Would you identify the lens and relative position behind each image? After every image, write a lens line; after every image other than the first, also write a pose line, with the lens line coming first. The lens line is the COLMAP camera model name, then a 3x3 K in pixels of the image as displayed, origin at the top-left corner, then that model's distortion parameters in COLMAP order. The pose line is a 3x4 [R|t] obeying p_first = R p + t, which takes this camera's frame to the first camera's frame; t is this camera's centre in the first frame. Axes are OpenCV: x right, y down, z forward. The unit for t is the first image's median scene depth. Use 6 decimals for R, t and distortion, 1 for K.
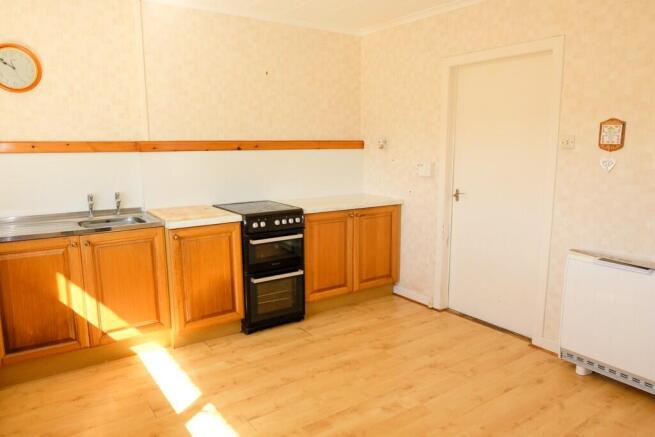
lens RADIAL K [[451.1, 0, 328.5], [0, 451.1, 220.6], [0, 0, 1]] dist [-0.004050, -0.001716]
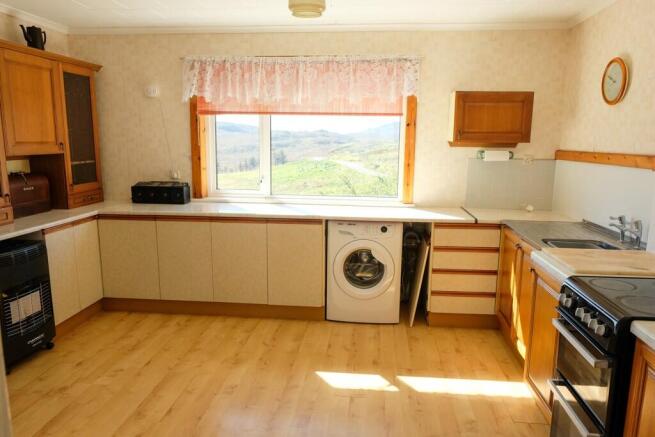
lens RADIAL K [[451.1, 0, 329.4], [0, 451.1, 219.2], [0, 0, 1]] dist [-0.004050, -0.001716]
pose [[-0.669886, 0.098663, -0.735879, 0.594812], [-0.139670, 0.956691, 0.255412, -0.239077], [0.729209, 0.273877, -0.627093, 1.426619]]
